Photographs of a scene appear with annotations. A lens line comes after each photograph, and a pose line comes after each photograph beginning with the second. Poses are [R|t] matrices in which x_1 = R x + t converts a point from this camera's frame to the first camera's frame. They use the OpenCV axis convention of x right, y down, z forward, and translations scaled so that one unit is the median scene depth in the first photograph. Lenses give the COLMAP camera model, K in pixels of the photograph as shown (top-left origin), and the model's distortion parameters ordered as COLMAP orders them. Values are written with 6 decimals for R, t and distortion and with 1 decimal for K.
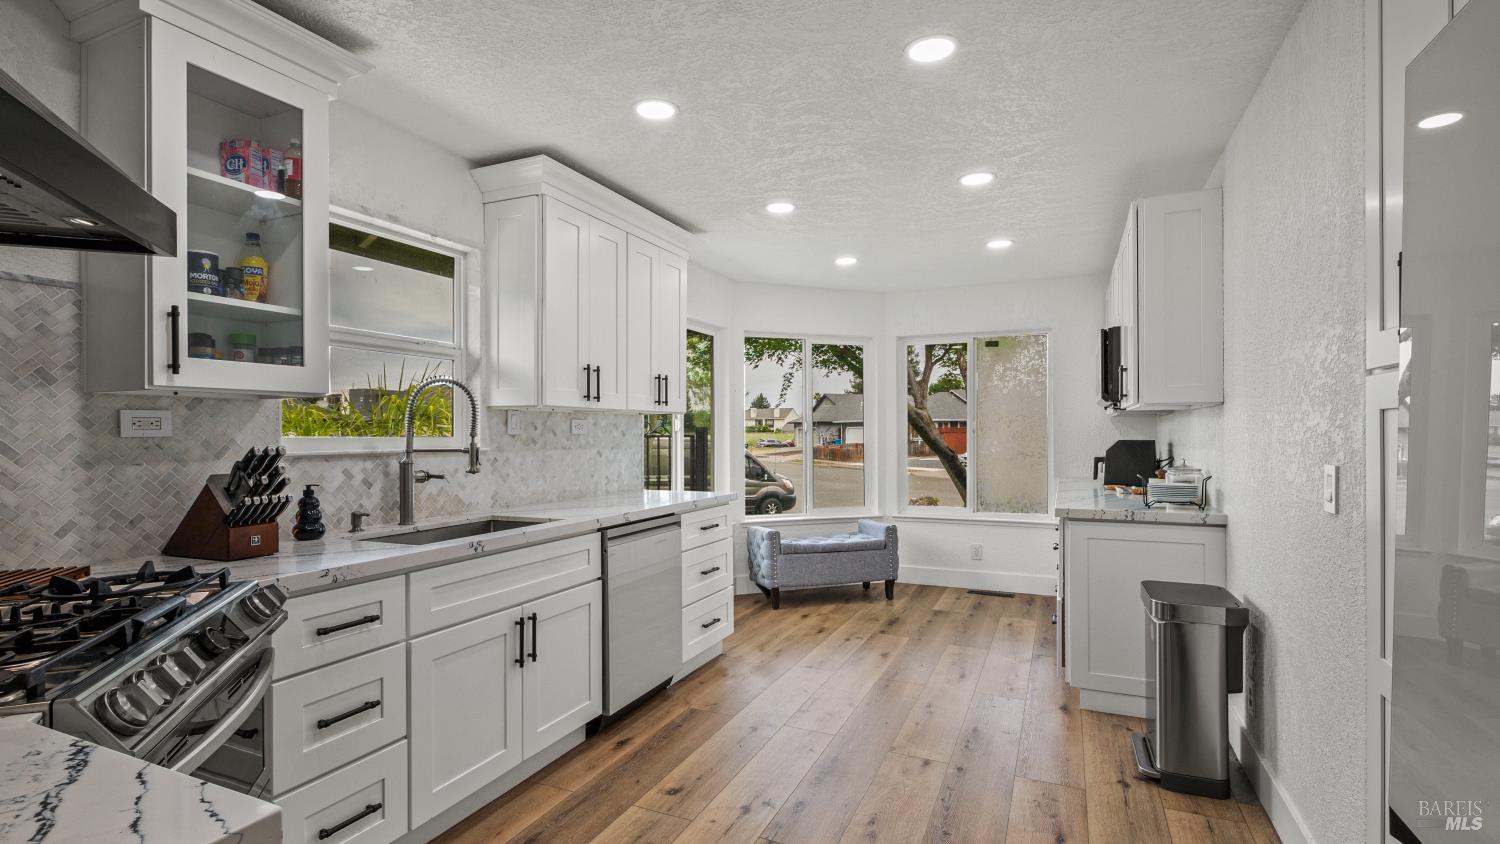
lens RADIAL K [[732.7, 0, 749.9], [0, 732.7, 430.0], [0, 0, 1]] dist [-0.000892, -0.000382]
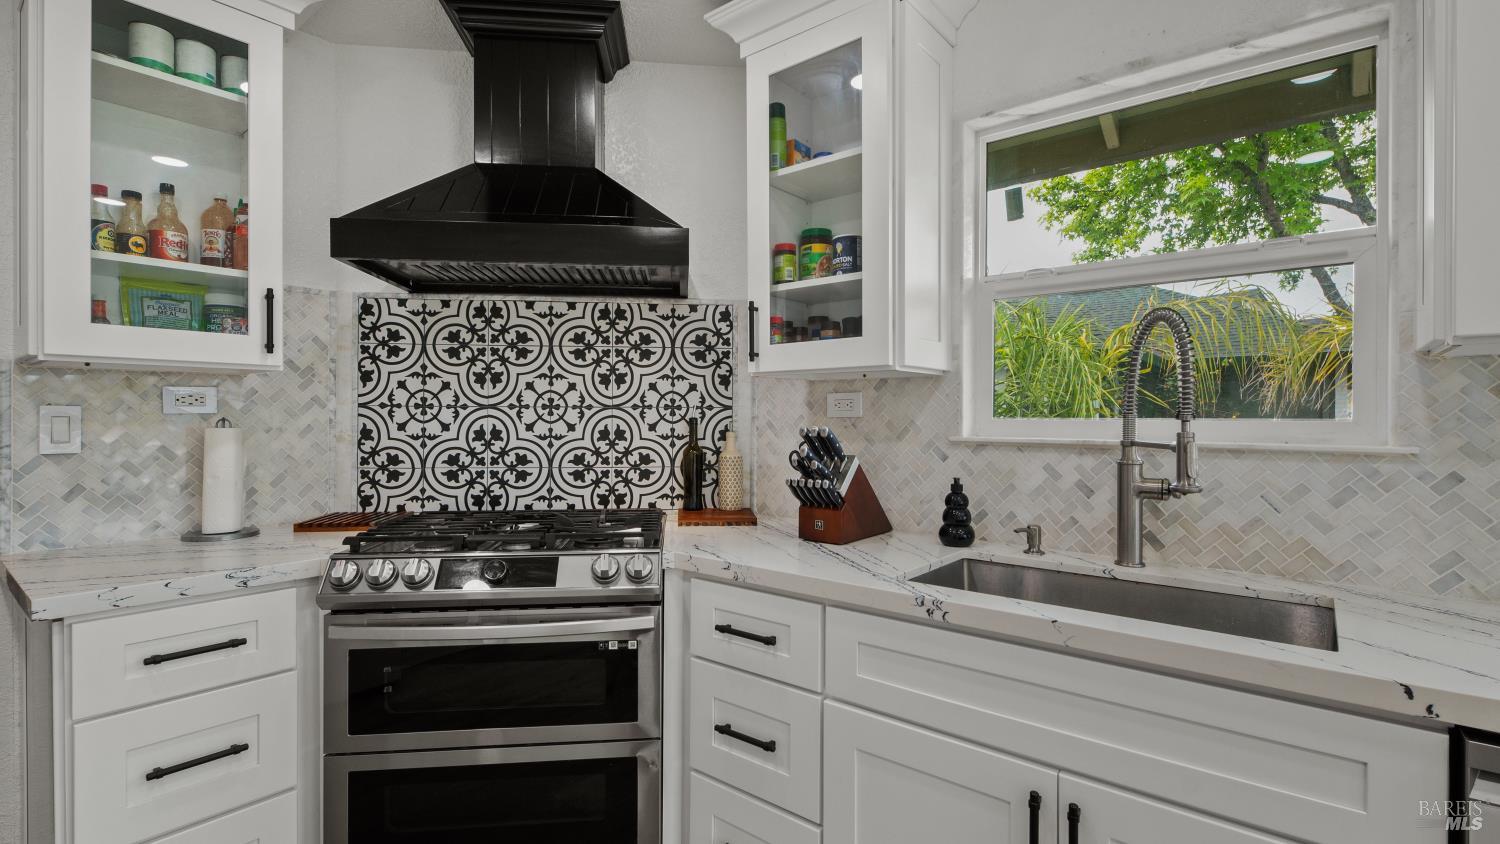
lens RADIAL K [[692.0, 0, 750.0], [0, 692.0, 422.0], [0, 0, 1]] dist [0.000208, -0.001068]
pose [[-0.271613, 0.009995, -0.962355, 0.154722], [0.002856, 0.999950, 0.009580, 0.004456], [0.962402, -0.000147, -0.271628, 0.803539]]
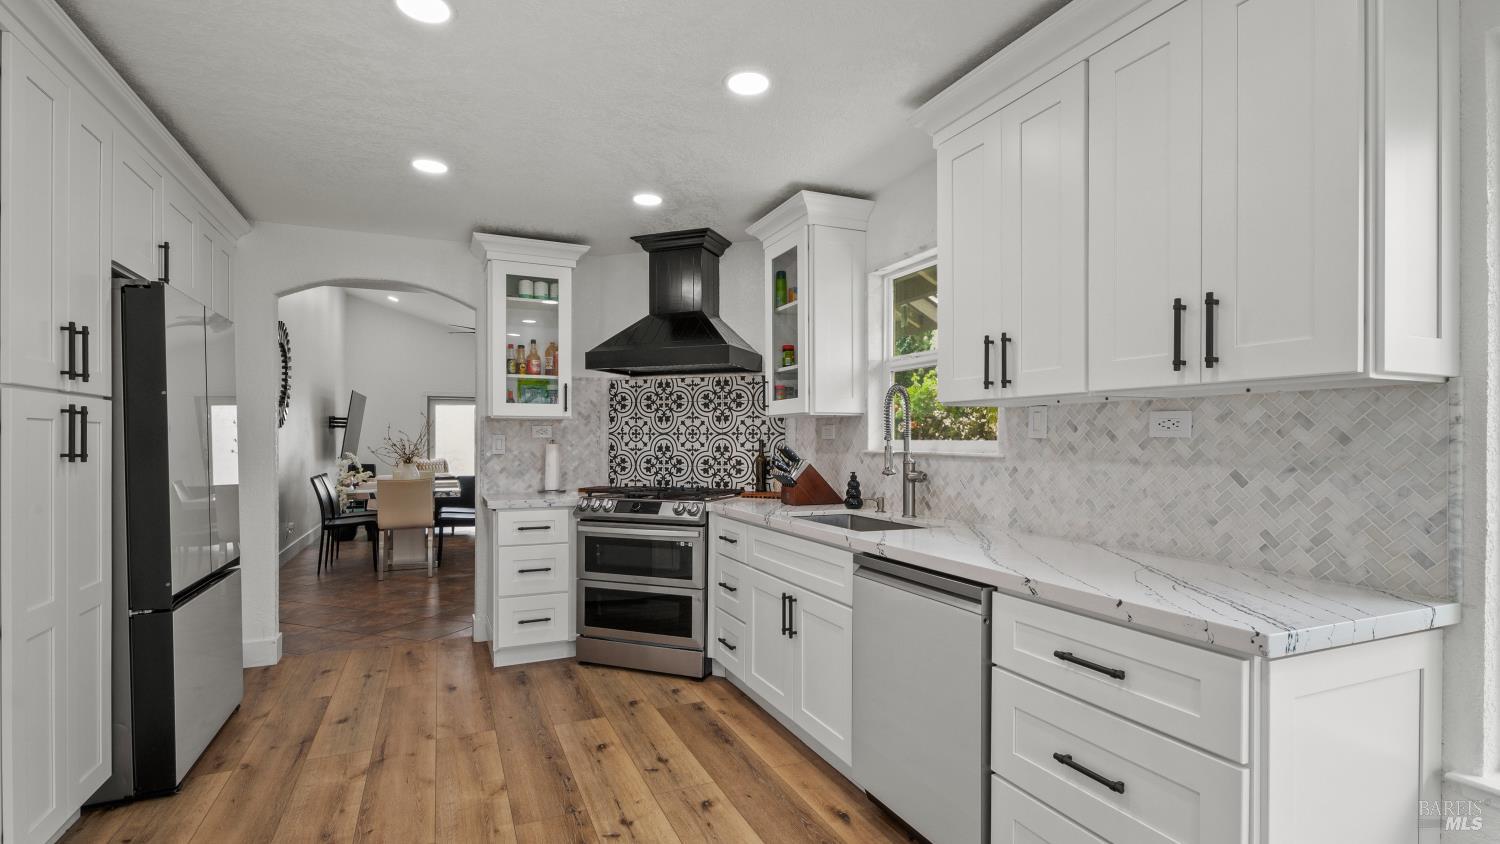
lens RADIAL K [[683.1, 0, 726.2], [0, 683.1, 444.7], [0, 0, 1]] dist [0.001666, -0.000224]
pose [[-0.692486, 0.006838, -0.721399, 0.463556], [0.003234, 0.999974, 0.006375, 0.008386], [0.721424, 0.002082, -0.692491, 1.439026]]
